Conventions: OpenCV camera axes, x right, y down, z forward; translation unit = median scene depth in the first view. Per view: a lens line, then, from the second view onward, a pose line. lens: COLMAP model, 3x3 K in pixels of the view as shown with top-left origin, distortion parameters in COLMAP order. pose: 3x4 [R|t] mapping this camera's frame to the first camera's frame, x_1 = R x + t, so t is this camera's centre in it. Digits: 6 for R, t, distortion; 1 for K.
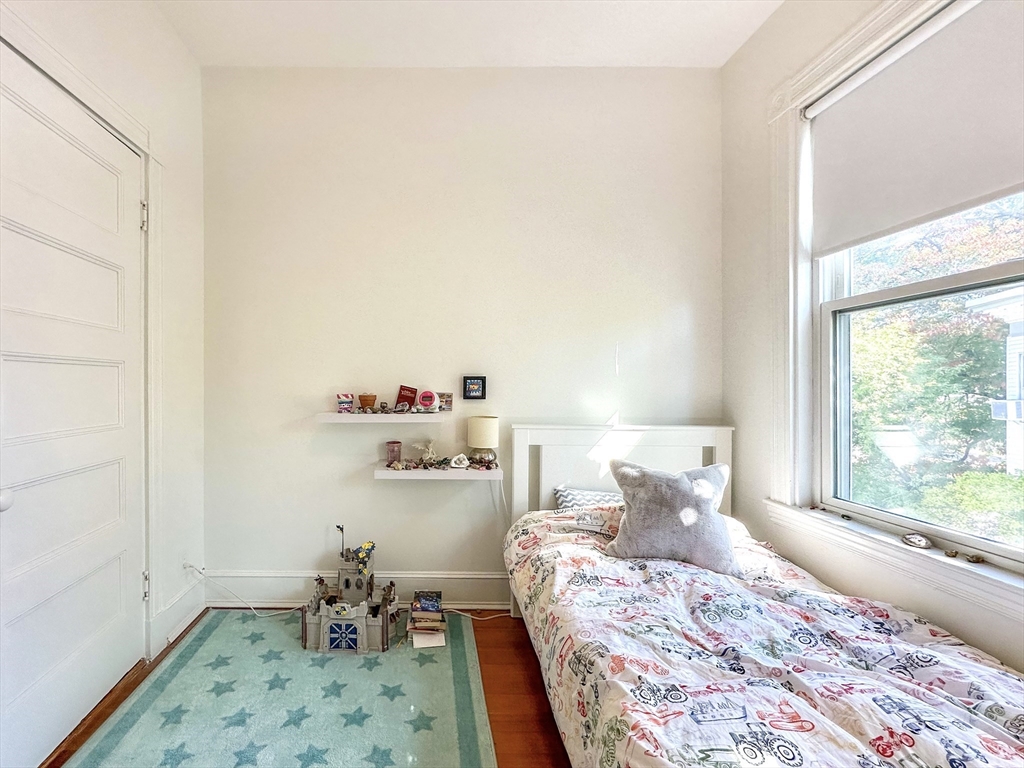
lens RADIAL K [[419.1, 0, 501.5], [0, 419.1, 378.8], [0, 0, 1]] dist [-0.003382, 0.000233]
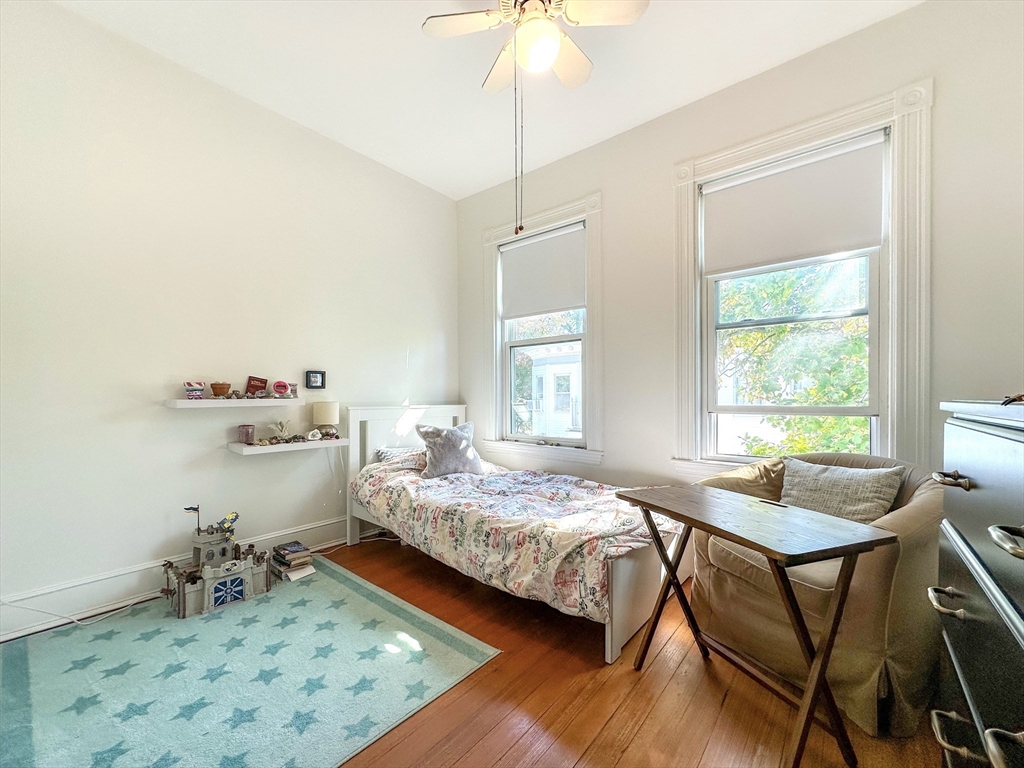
lens RADIAL K [[419.1, 0, 517.7], [0, 419.1, 393.0], [0, 0, 1]] dist [-0.003382, 0.000233]
pose [[0.625905, 0.003169, 0.779893, -0.725975], [0.003548, 0.999970, -0.006910, 0.078190], [-0.779891, 0.007092, 0.625875, -0.312560]]
